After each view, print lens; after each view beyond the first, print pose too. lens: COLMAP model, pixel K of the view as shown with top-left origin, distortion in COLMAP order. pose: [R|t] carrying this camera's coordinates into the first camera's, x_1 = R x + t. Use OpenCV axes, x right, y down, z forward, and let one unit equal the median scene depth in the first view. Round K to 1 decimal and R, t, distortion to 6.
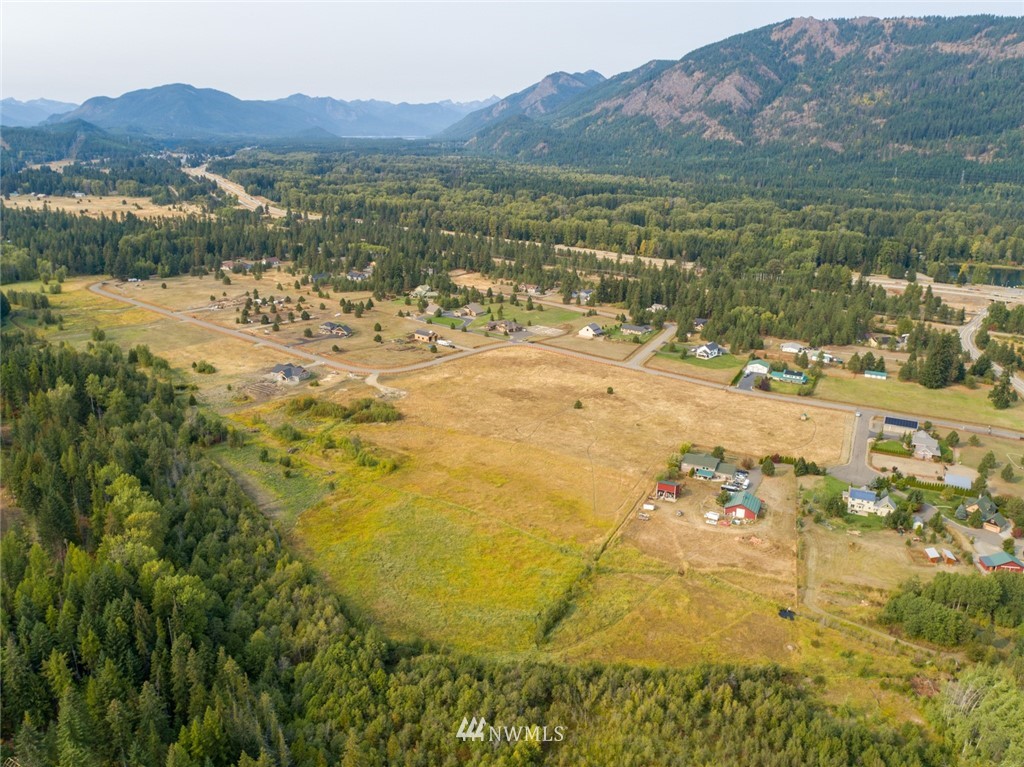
lens RADIAL K [[778.7, 0, 511.3], [0, 778.7, 378.9], [0, 0, 1]] dist [-0.020797, 0.013161]
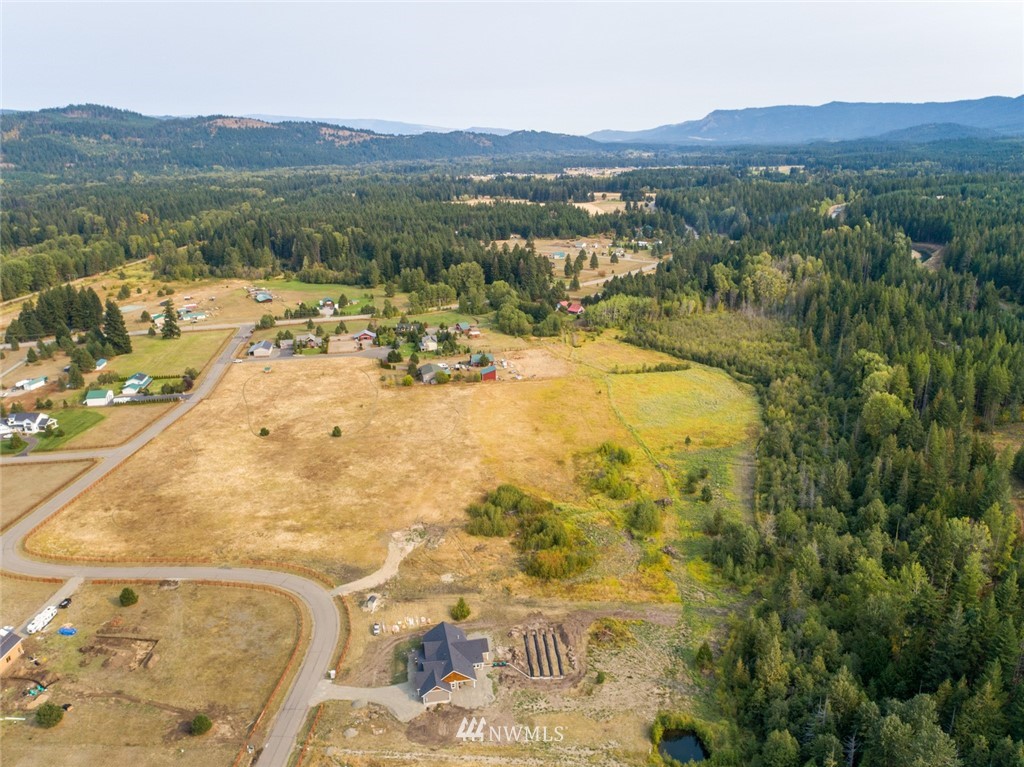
lens RADIAL K [[778.7, 0, 510.9], [0, 778.7, 379.1], [0, 0, 1]] dist [-0.020797, 0.013161]
pose [[-0.600060, -0.246399, 0.761062, -0.570790], [0.240615, 0.851730, 0.465467, -0.315886], [-0.762910, 0.462431, -0.451802, 1.063896]]
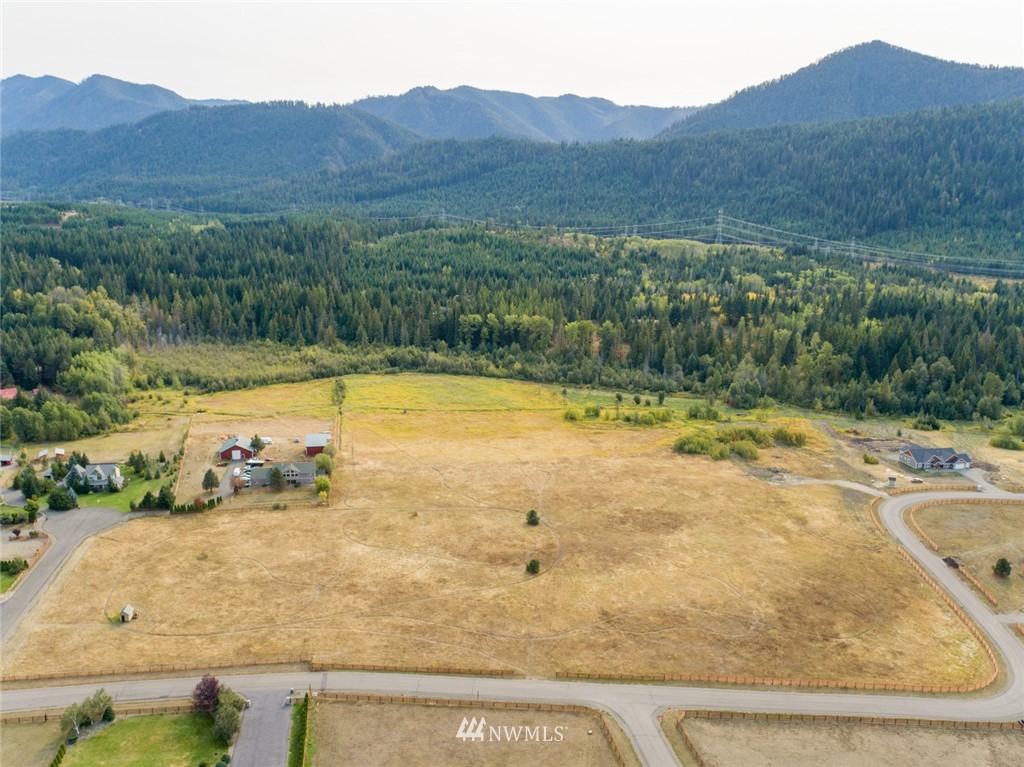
lens RADIAL K [[778.7, 0, 511.8], [0, 778.7, 377.7], [0, 0, 1]] dist [-0.020797, 0.013161]
pose [[-0.798406, 0.109770, -0.592029, 0.388303], [-0.211778, 0.869223, 0.446767, -0.285307], [0.563647, 0.482080, -0.670746, 1.179849]]
